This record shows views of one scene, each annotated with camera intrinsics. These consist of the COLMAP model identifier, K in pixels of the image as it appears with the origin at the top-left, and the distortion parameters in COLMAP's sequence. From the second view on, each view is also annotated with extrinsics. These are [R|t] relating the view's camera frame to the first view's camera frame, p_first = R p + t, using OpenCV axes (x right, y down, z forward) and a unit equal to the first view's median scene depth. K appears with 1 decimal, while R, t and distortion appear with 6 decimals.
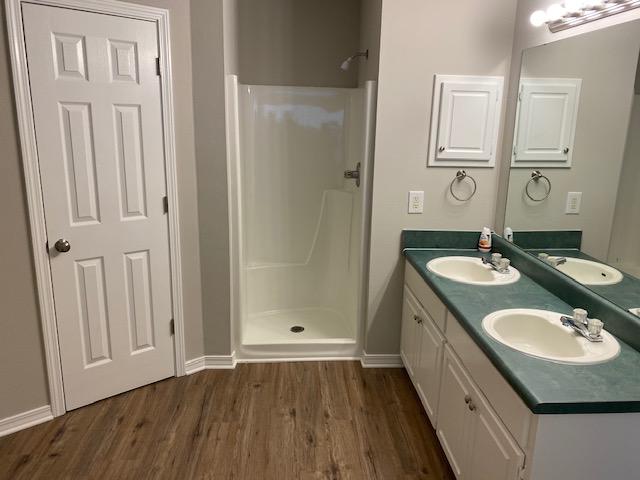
lens RADIAL K [[491.8, 0, 323.1], [0, 491.8, 234.2], [0, 0, 1]] dist [0.039542, -0.042006]
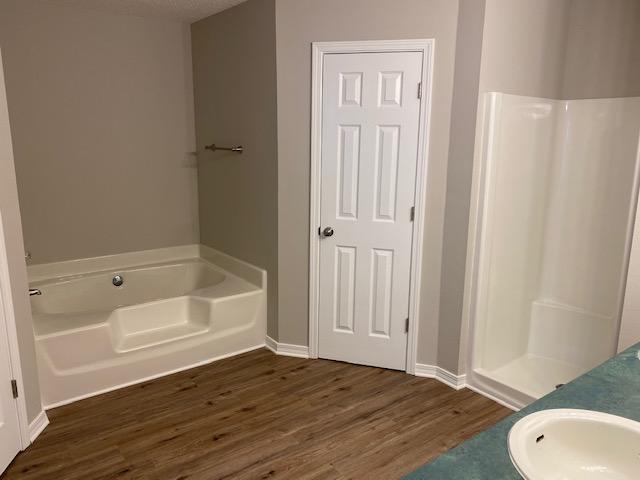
lens RADIAL K [[491.8, 0, 331.1], [0, 491.8, 236.0], [0, 0, 1]] dist [0.039542, -0.042006]
pose [[0.556570, 0.151238, -0.816919, 0.479747], [-0.197121, 0.979252, 0.046993, -0.025279], [0.807077, 0.134877, 0.574835, 0.216295]]
